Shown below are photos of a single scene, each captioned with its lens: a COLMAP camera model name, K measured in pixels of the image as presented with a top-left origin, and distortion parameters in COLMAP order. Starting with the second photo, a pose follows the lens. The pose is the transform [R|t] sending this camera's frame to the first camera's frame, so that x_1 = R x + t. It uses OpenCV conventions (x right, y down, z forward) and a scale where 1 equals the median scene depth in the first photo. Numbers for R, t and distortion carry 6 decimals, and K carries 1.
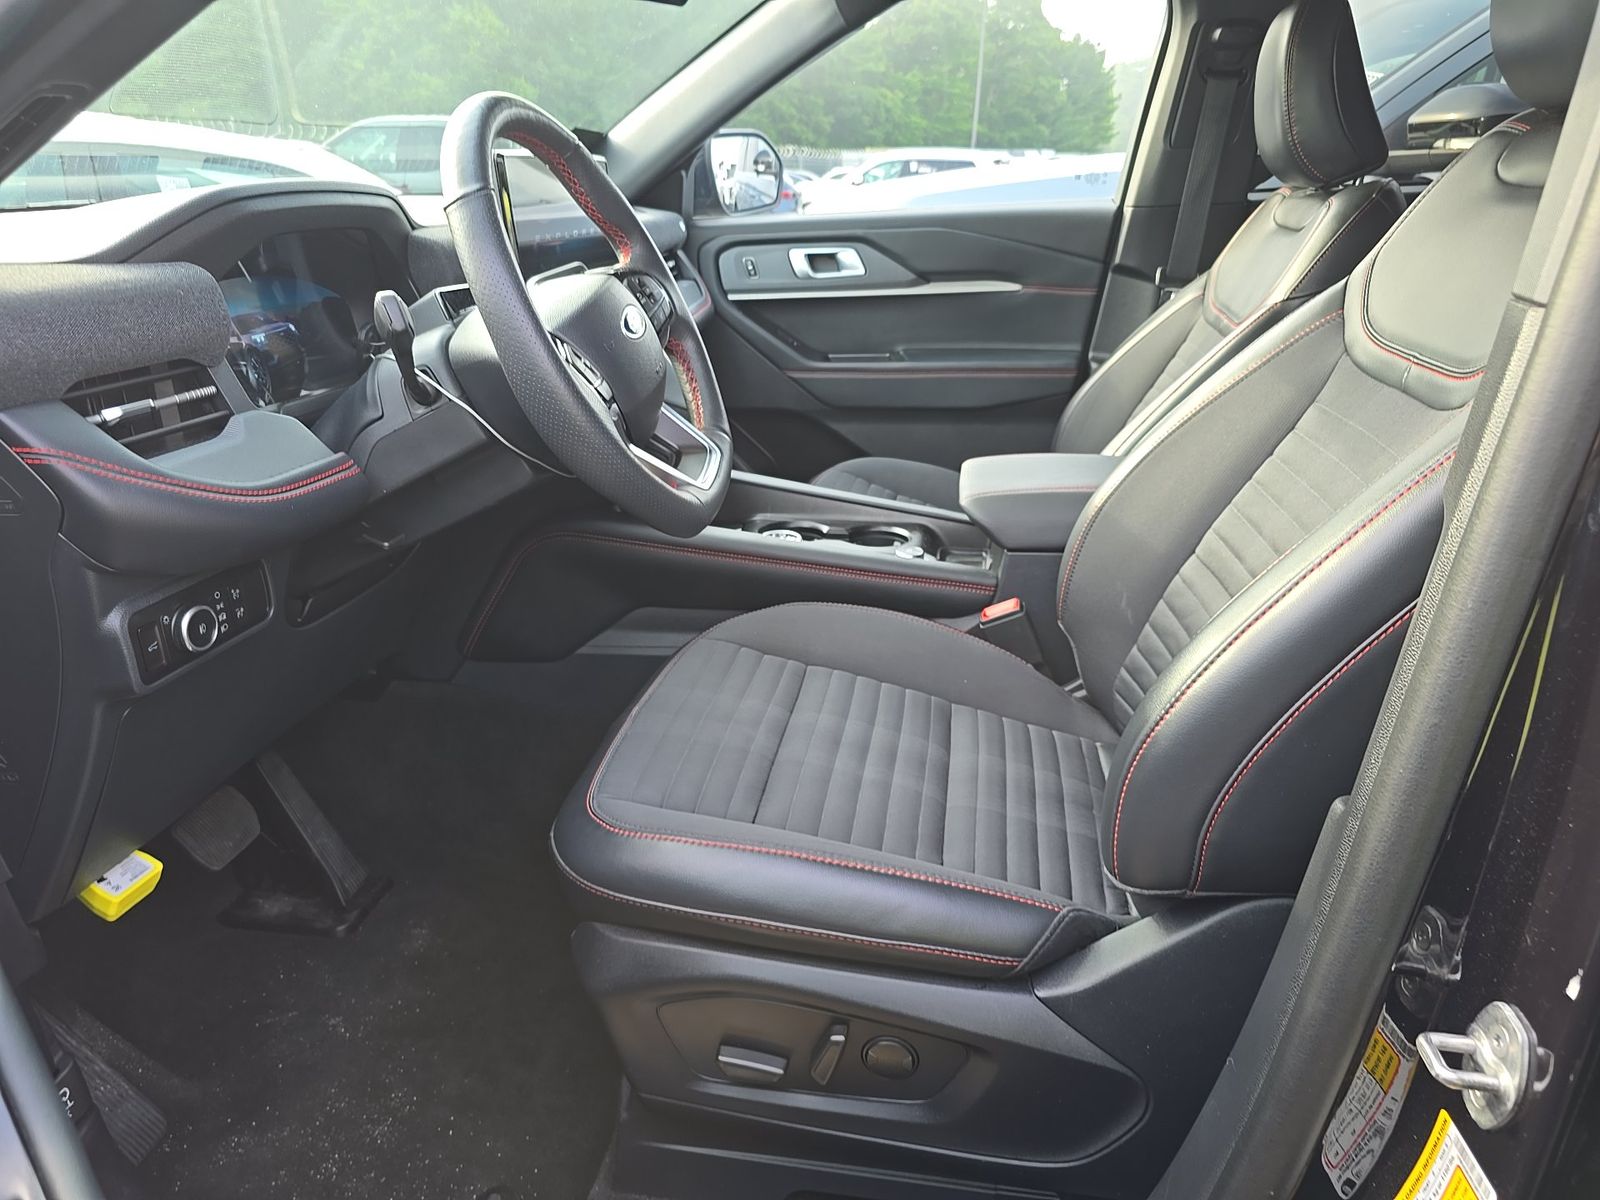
lens RADIAL K [[1102.8, 0, 800.0], [0, 1102.8, 600.0], [0, 0, 1]] dist [0.018839, -0.004883]
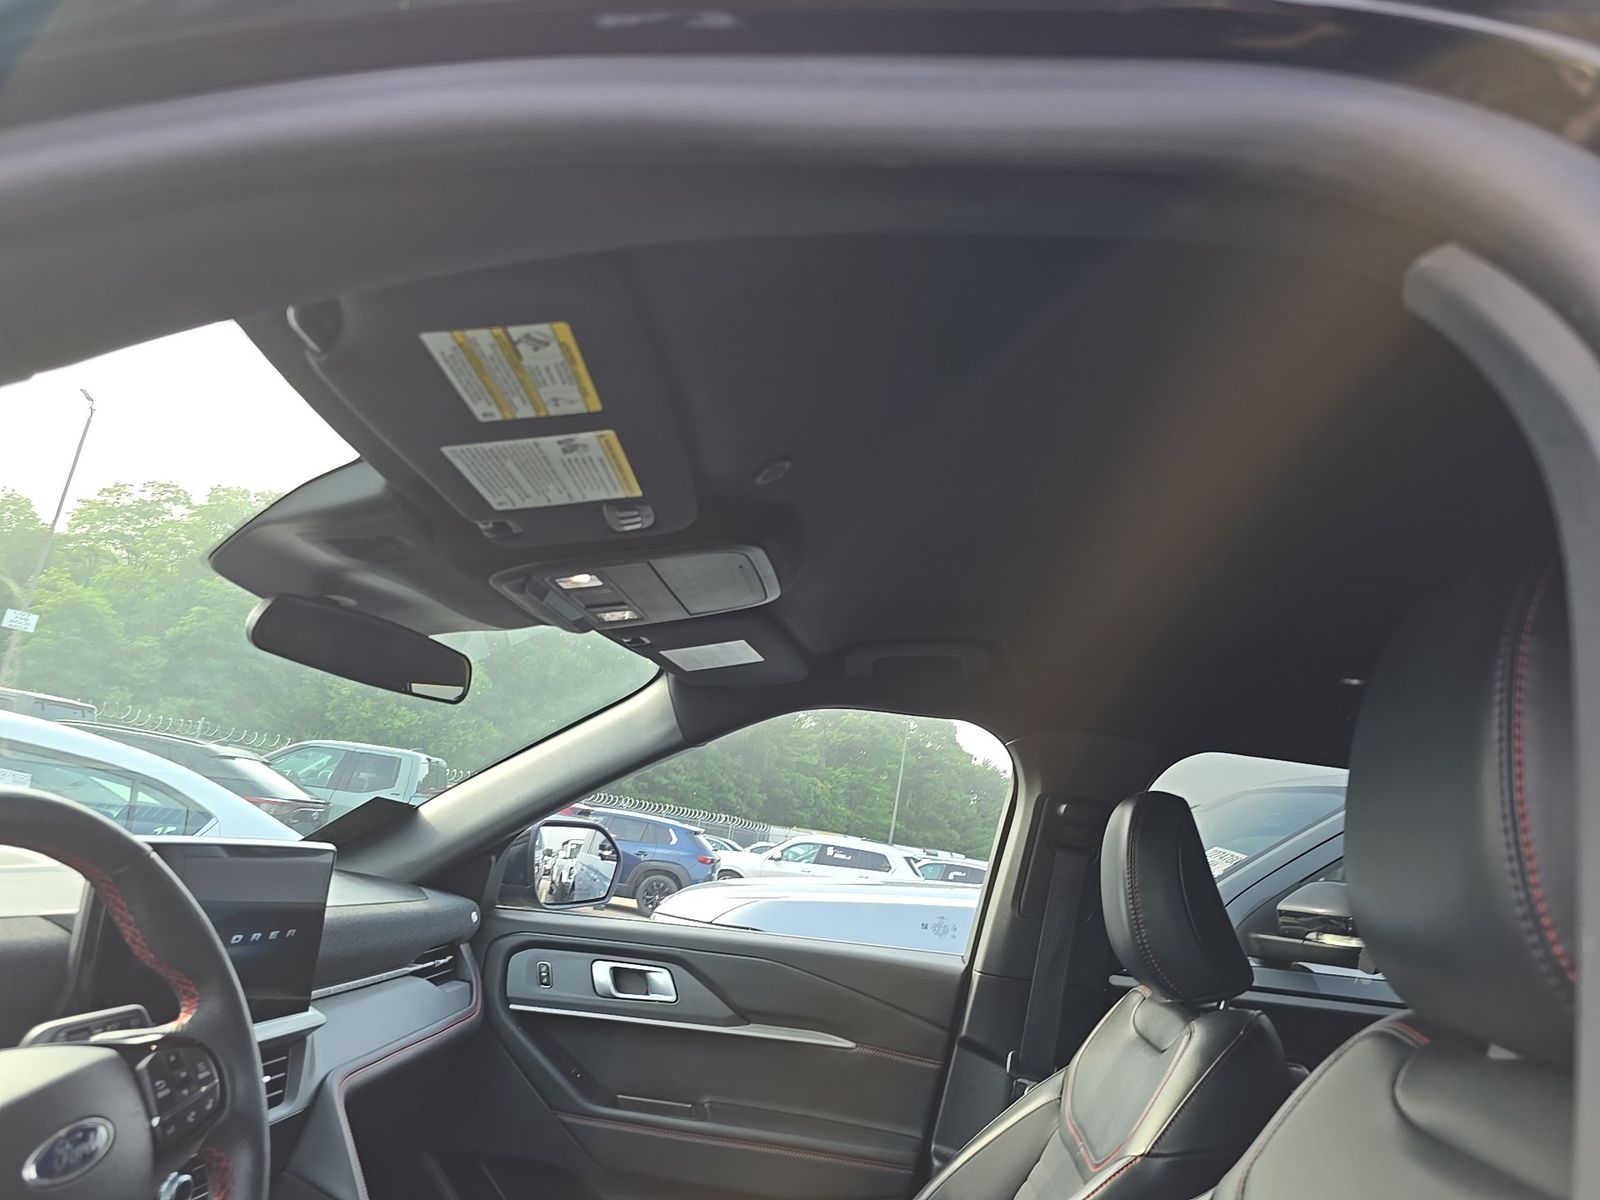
lens RADIAL K [[1074.4, 0, 800.0], [0, 1074.4, 600.0], [0, 0, 1]] dist [0.051483, 0.001237]
pose [[0.987829, 0.153002, 0.027992, 0.083271], [-0.111561, 0.822353, -0.557933, -0.095444], [-0.108384, 0.548019, 0.829414, 0.129573]]
